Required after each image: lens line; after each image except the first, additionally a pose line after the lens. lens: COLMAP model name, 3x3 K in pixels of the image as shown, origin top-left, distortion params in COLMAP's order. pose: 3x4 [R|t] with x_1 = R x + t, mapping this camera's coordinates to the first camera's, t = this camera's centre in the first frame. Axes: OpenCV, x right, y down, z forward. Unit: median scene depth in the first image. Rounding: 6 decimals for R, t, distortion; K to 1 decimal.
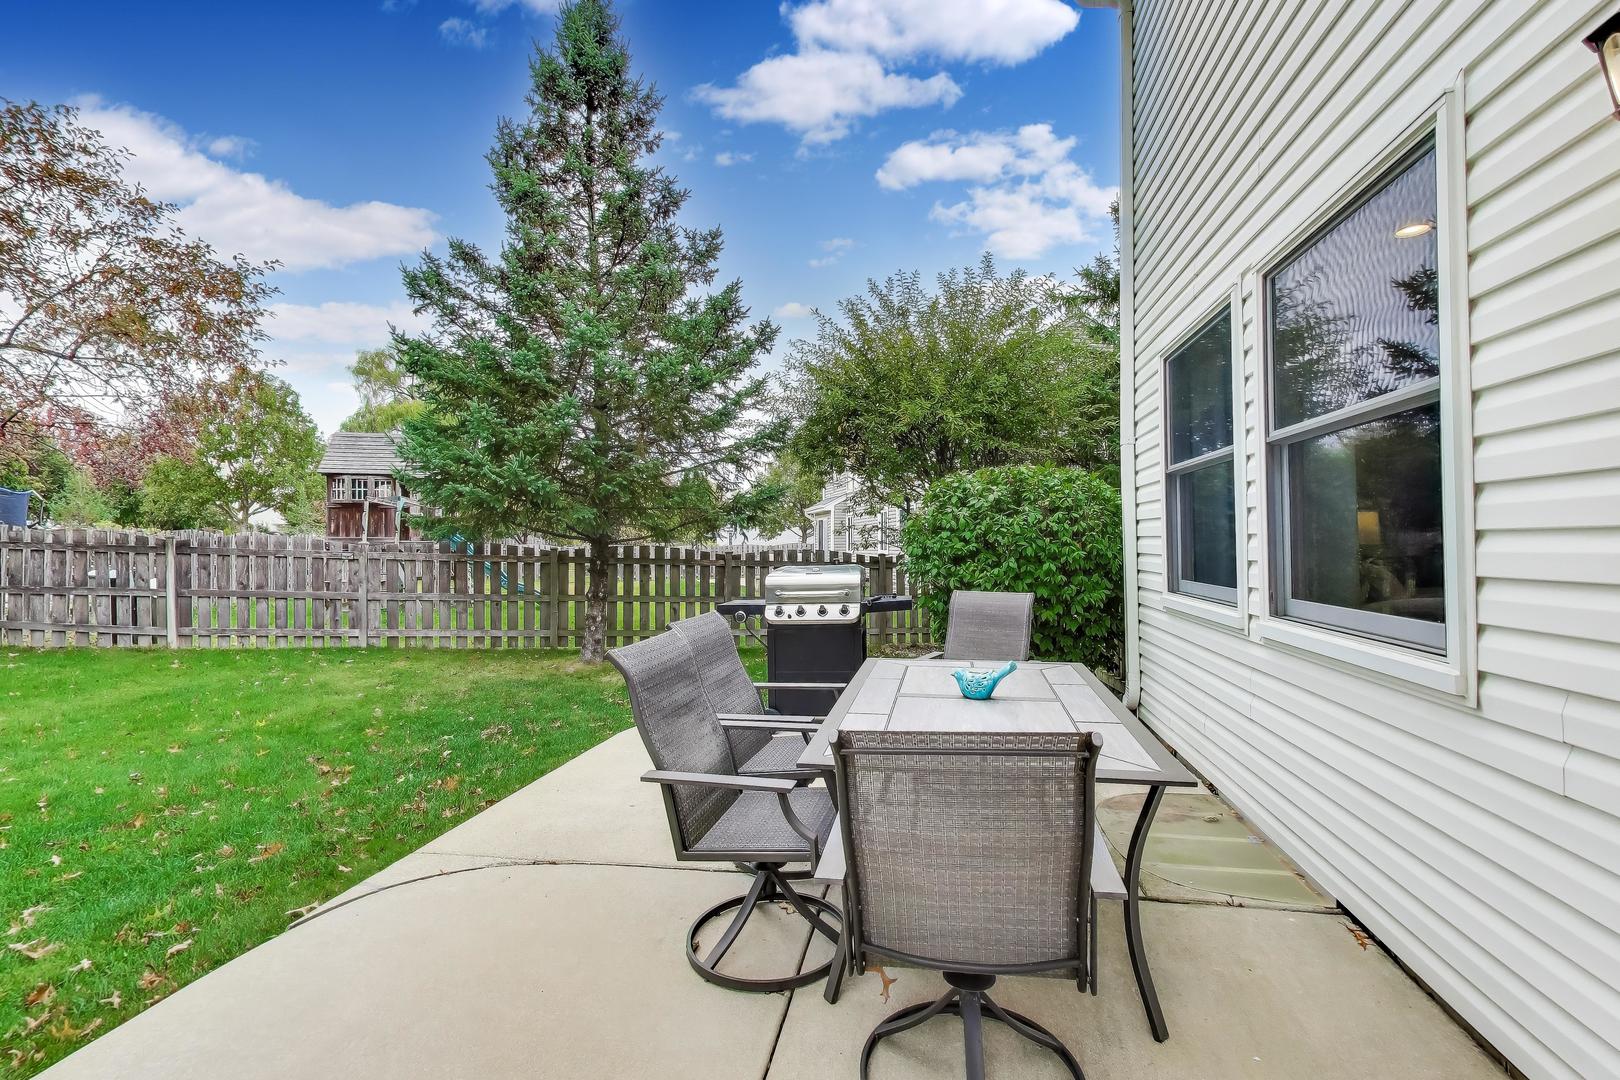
lens RADIAL K [[730.5, 0, 812.4], [0, 730.5, 535.9], [0, 0, 1]] dist [0.015606, 0.000044]
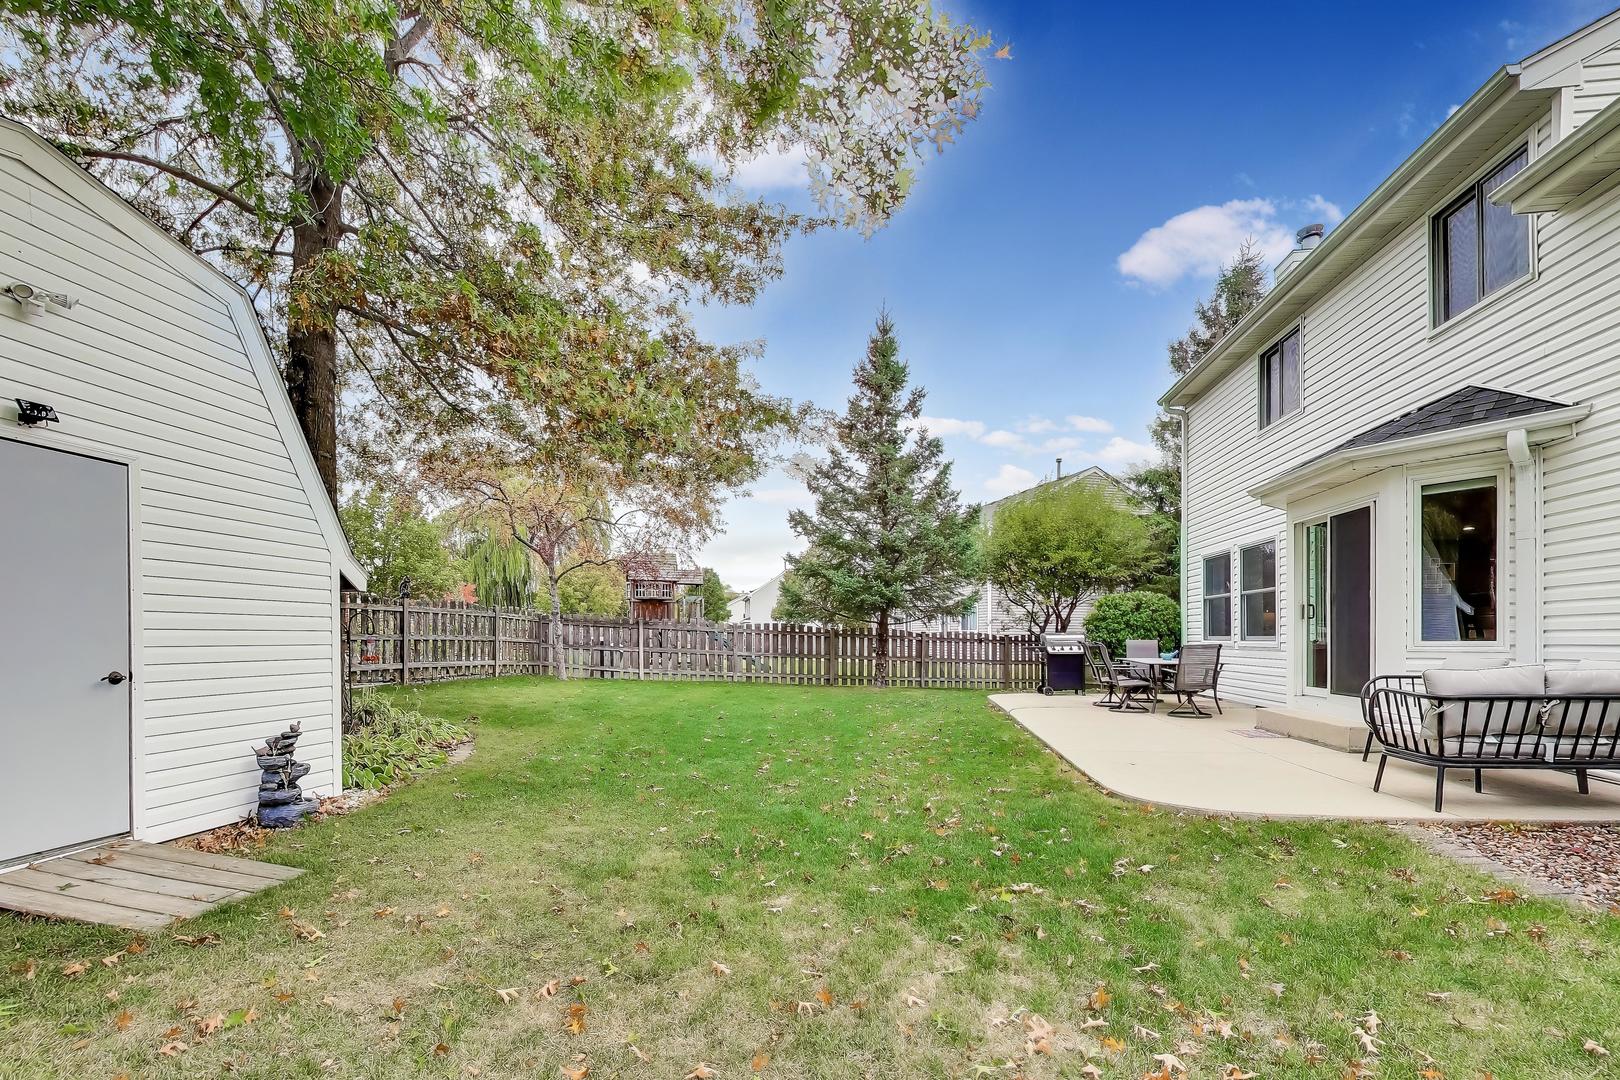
lens RADIAL K [[736.5, 0, 803.7], [0, 736.5, 629.1], [0, 0, 1]] dist [0.012743, -0.000036]
pose [[0.999198, 0.014645, 0.037277, -0.967979], [-0.014583, 0.999892, -0.001926, 0.048854], [-0.037302, 0.001380, 0.999303, -1.489110]]
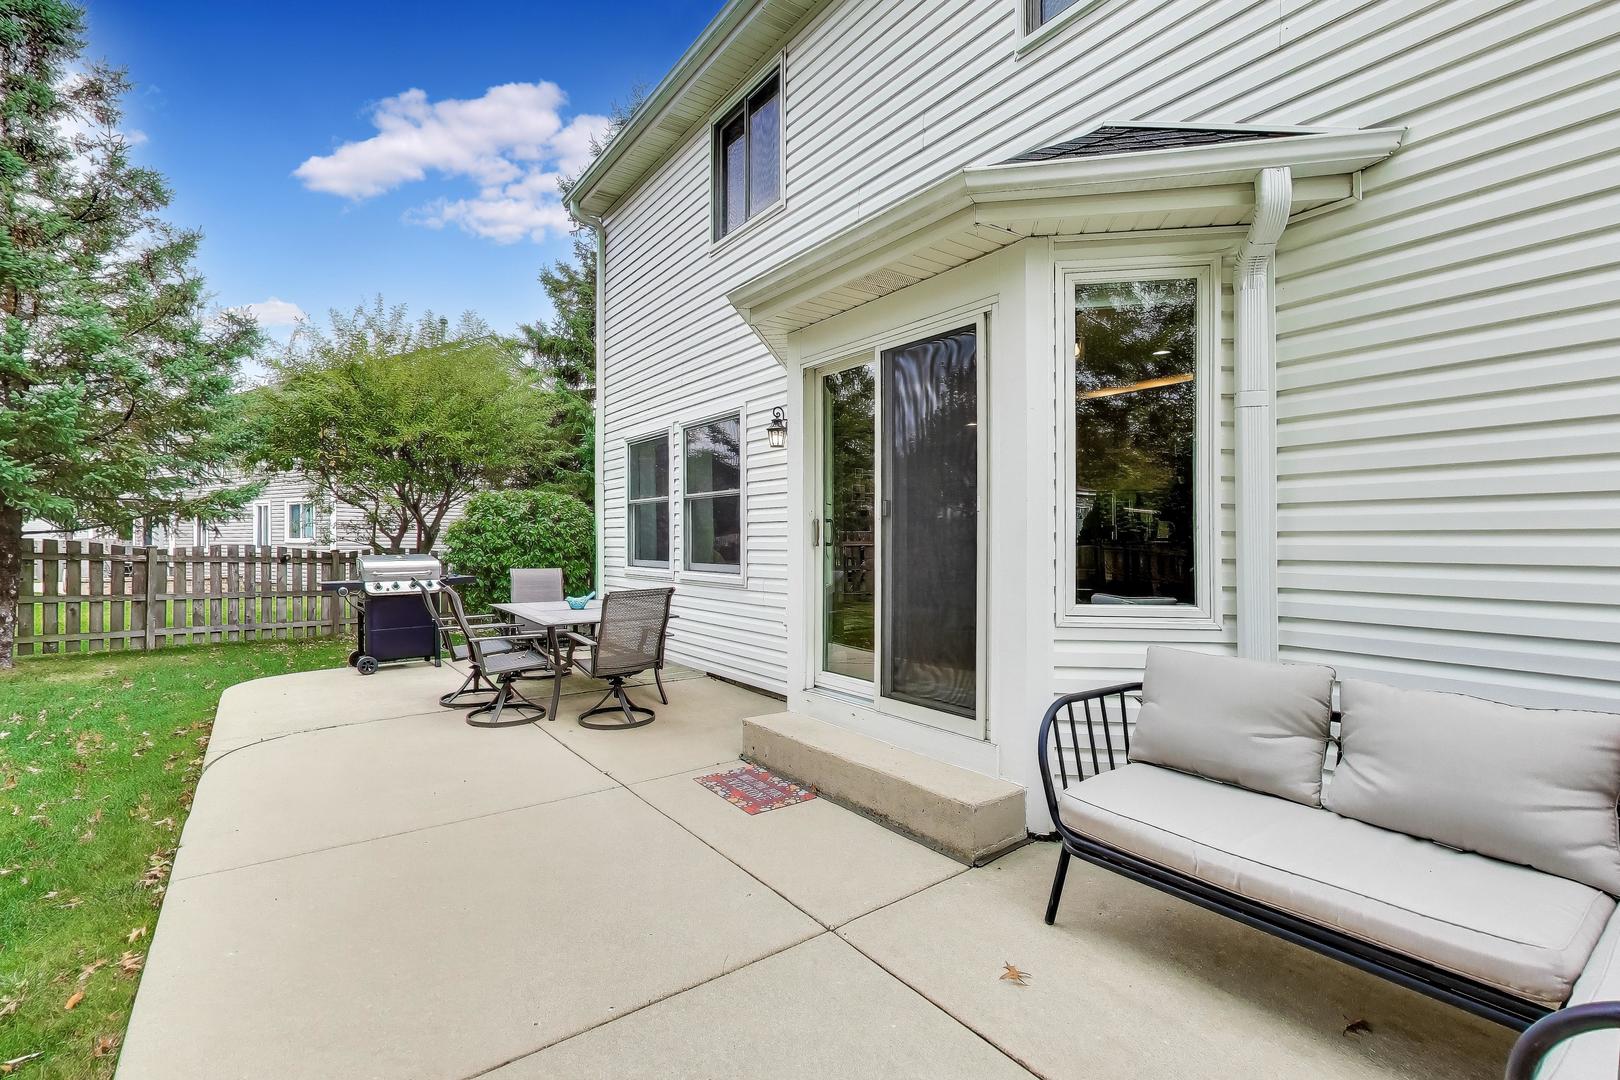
lens RADIAL K [[736.5, 0, 808.1], [0, 736.5, 538.7], [0, 0, 1]] dist [0.012743, -0.000036]
pose [[0.690885, 0.015635, 0.722795, -0.469748], [-0.017454, 0.999835, -0.004944, 0.004407], [-0.722754, -0.009200, 0.691044, -0.534594]]
